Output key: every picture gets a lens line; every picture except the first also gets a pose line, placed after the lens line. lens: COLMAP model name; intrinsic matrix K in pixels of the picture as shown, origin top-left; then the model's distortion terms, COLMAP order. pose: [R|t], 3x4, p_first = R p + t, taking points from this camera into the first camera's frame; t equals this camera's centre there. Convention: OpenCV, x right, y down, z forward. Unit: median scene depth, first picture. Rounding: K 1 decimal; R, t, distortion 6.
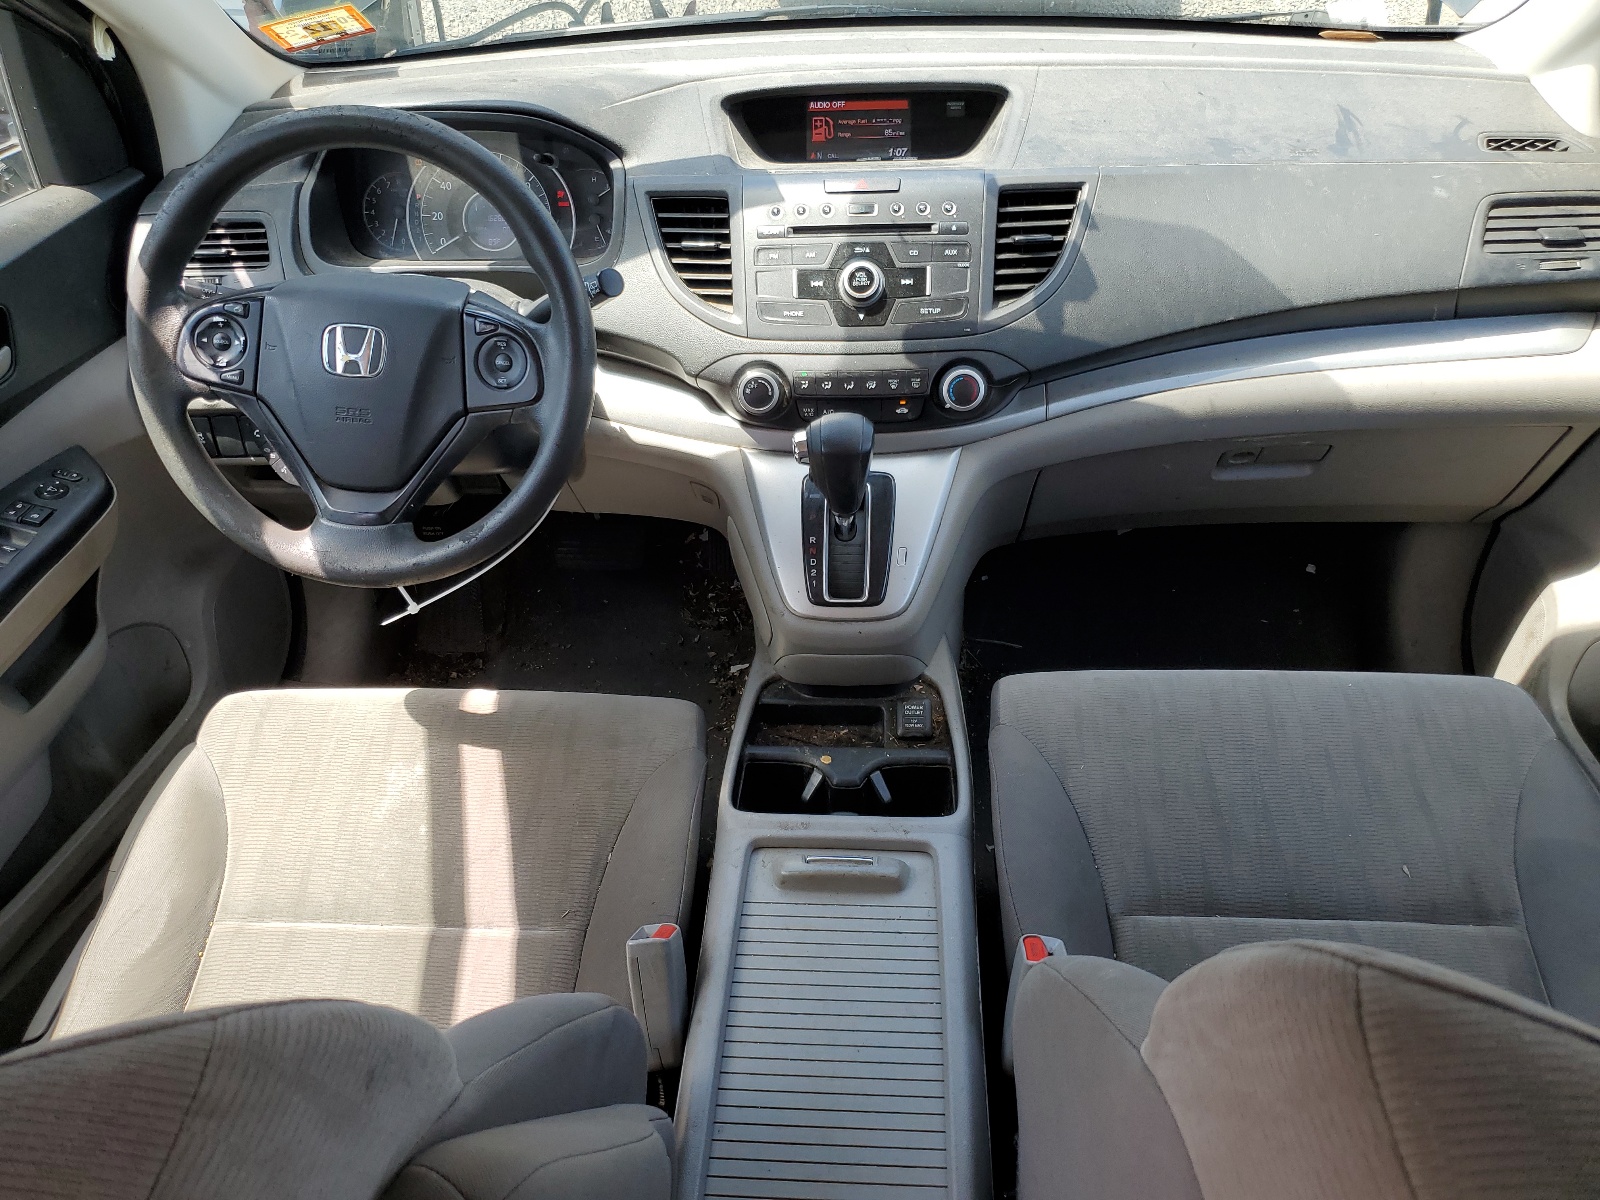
lens RADIAL K [[1220.7, 0, 806.8], [0, 1220.7, 598.2], [0, 0, 1]] dist [-0.016119, -0.001779]
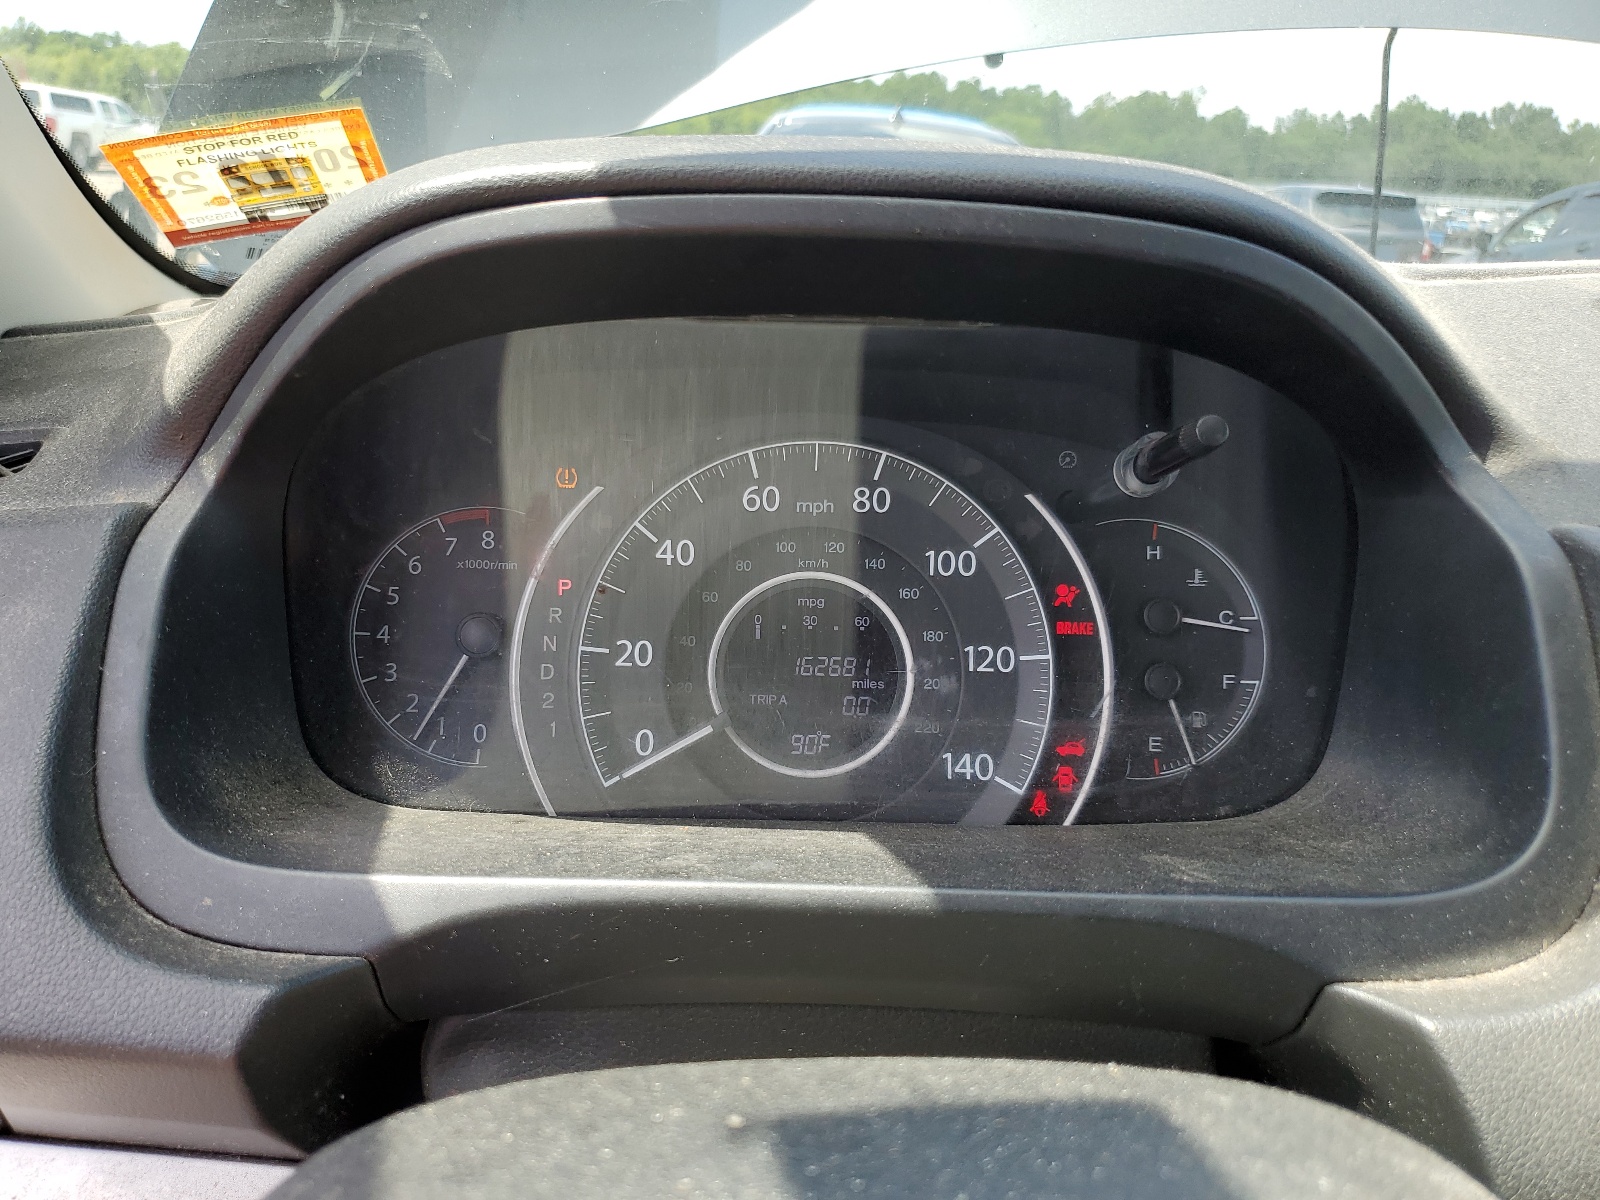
lens RADIAL K [[1220.7, 0, 794.9], [0, 1220.7, 596.6], [0, 0, 1]] dist [-0.016119, -0.001779]
pose [[0.993931, 0.028889, 0.106143, -0.272902], [0.007595, 0.944577, -0.328203, -0.214543], [-0.109742, 0.327017, 0.938625, 0.667261]]
